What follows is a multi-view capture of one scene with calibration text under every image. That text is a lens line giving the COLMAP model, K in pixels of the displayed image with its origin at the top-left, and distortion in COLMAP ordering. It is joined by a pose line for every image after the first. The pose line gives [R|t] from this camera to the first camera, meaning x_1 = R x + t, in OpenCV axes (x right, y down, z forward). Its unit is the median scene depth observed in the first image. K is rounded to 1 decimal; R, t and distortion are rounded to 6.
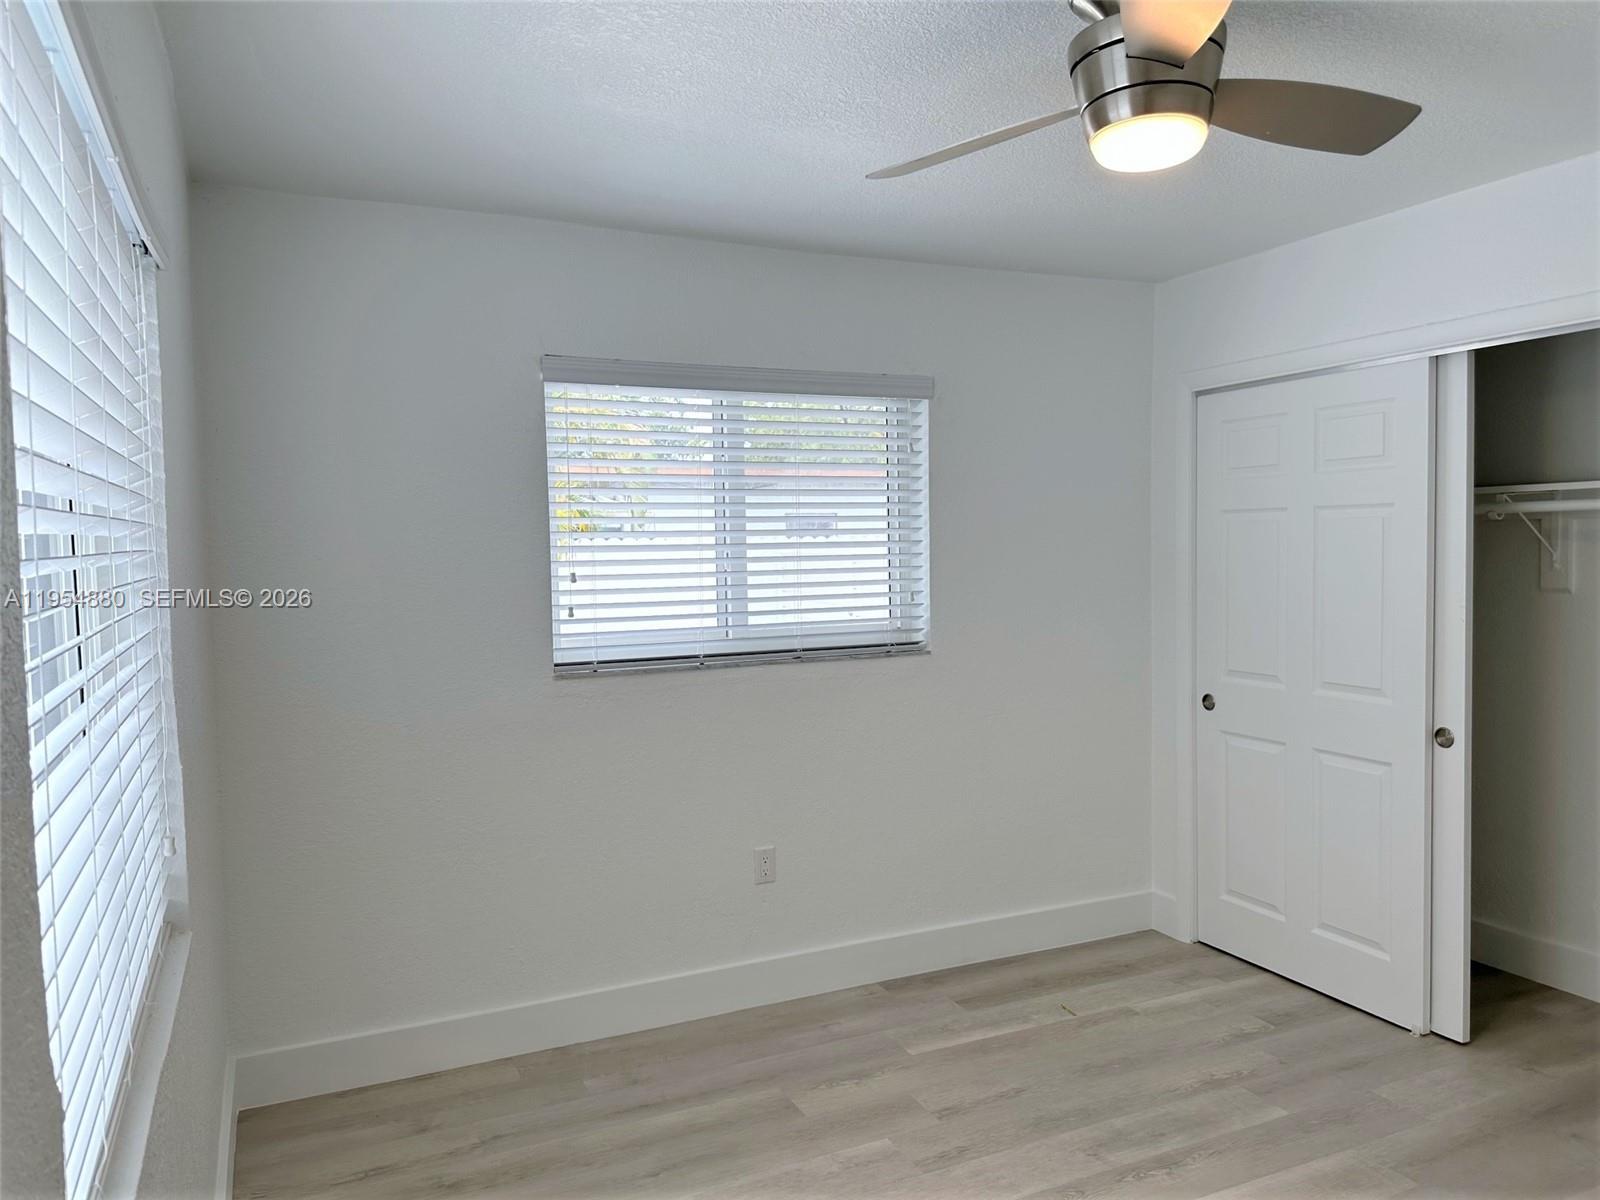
lens RADIAL K [[1137.6, 0, 823.6], [0, 1137.6, 593.2], [0, 0, 1]] dist [0.076135, -0.108115]
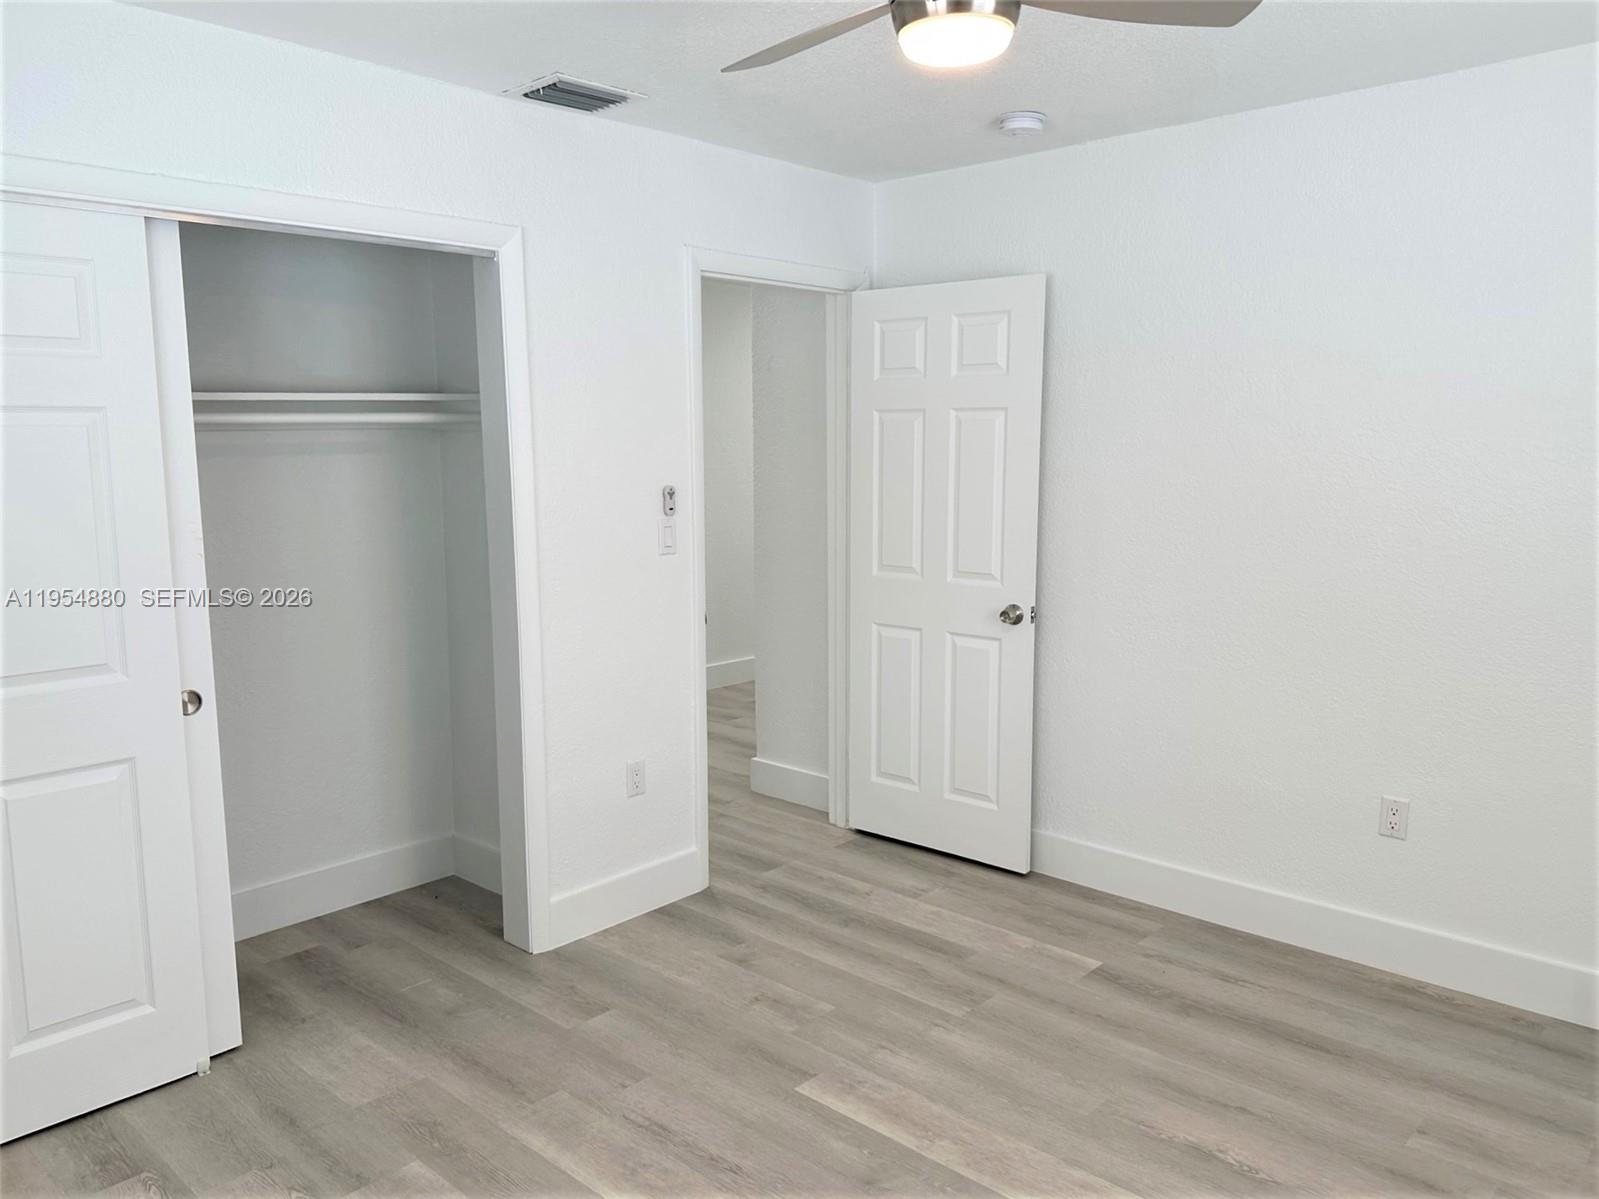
lens RADIAL K [[1182.0, 0, 797.6], [0, 1182.0, 575.8], [0, 0, 1]] dist [0.076070, -0.128906]
pose [[-0.362550, -0.096012, 0.927005, -0.396202], [0.055333, 0.990707, 0.124251, -0.043884], [-0.930320, 0.096341, -0.353868, 0.916560]]
